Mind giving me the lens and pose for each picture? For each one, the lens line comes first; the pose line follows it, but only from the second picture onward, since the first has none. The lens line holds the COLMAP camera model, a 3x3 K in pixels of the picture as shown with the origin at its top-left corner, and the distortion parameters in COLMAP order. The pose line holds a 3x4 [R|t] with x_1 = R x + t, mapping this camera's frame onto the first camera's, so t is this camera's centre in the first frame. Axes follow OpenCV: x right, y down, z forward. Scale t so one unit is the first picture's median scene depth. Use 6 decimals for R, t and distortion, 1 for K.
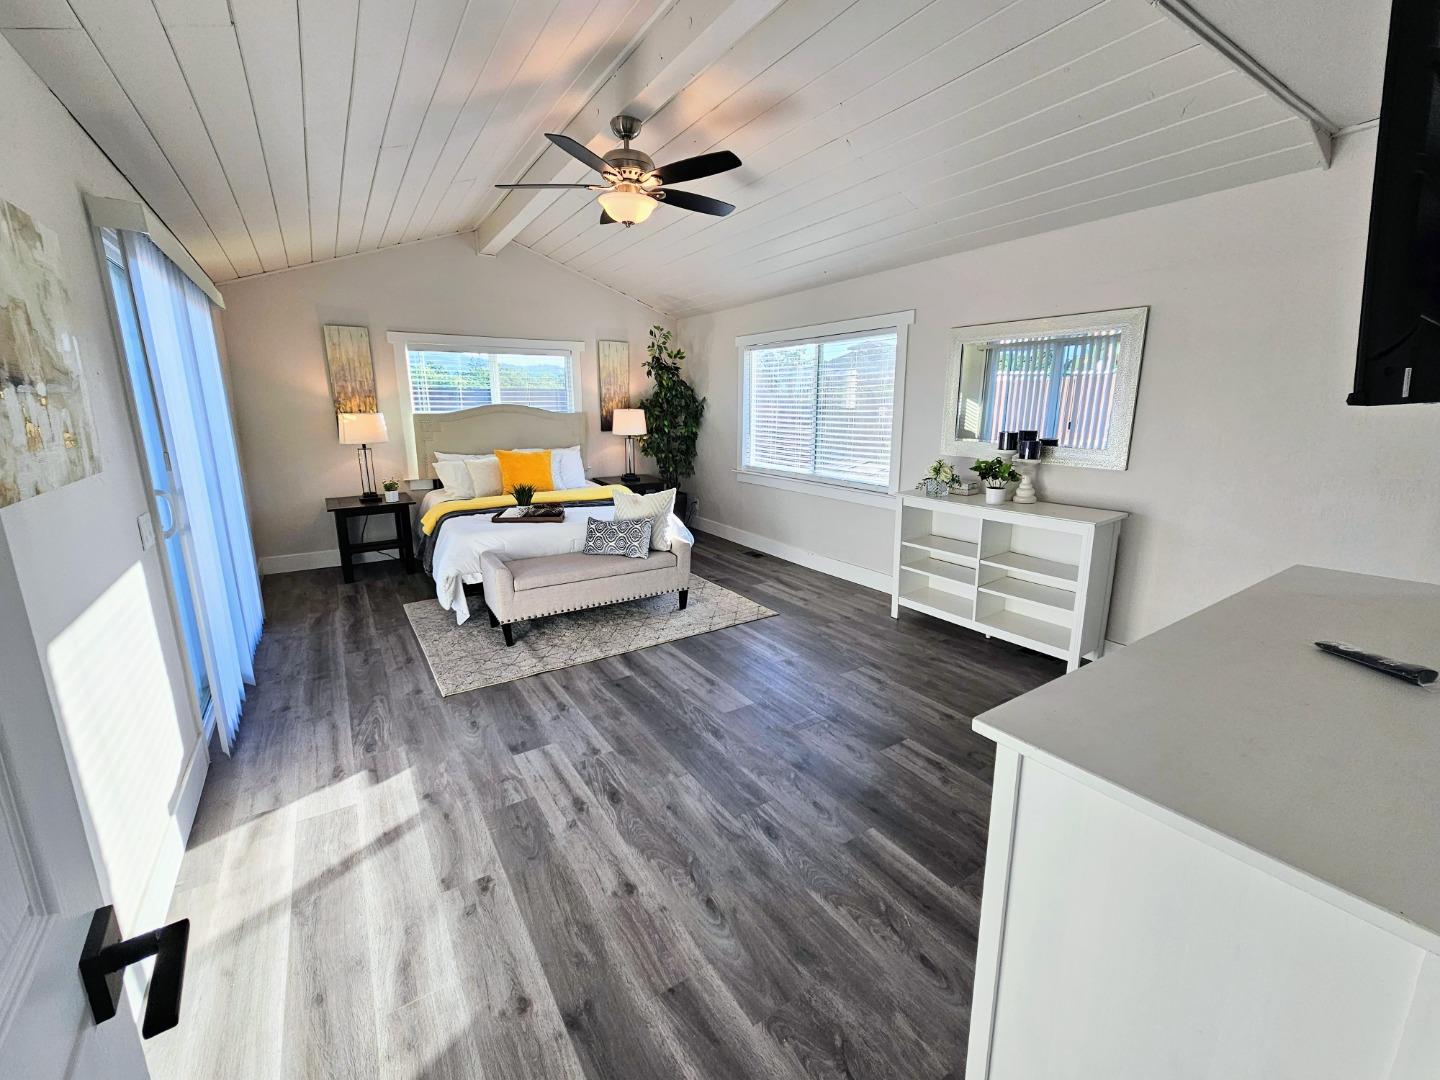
lens RADIAL K [[588.8, 0, 720.6], [0, 588.8, 533.4], [0, 0, 1]] dist [-0.003238, -0.000716]
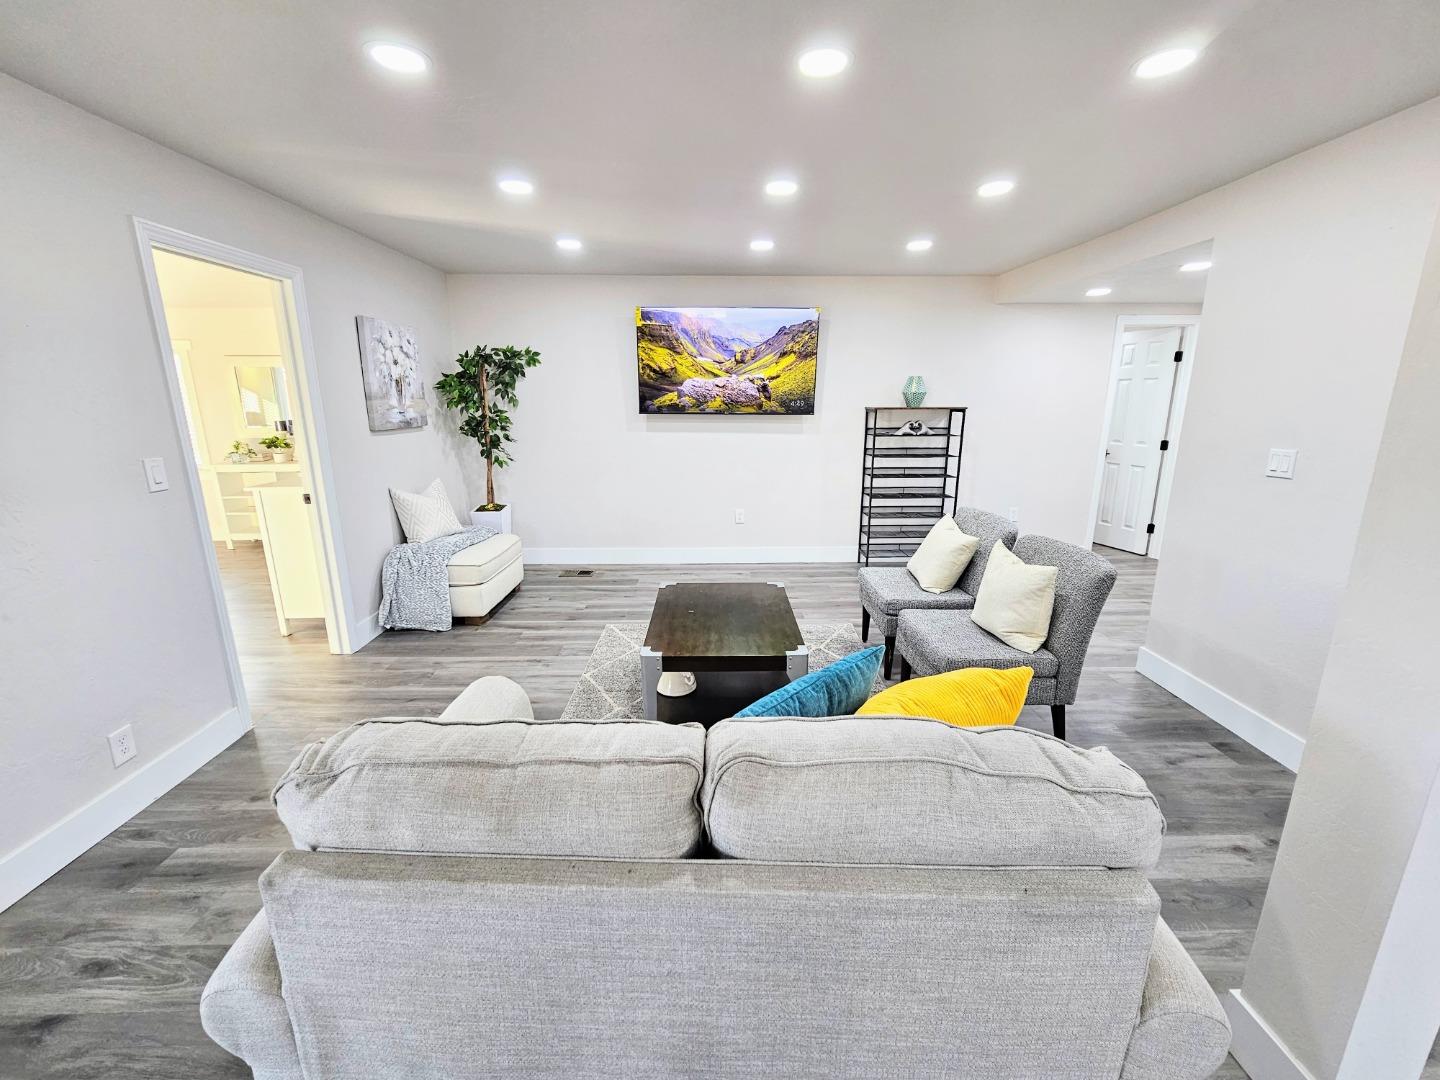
lens RADIAL K [[588.8, 0, 716.0], [0, 588.8, 539.5], [0, 0, 1]] dist [-0.003238, -0.000716]
pose [[0.533013, -0.191166, 0.824229, -0.310768], [0.184477, 0.976963, 0.107292, 0.215427], [-0.825751, 0.094863, 0.556000, -0.969915]]
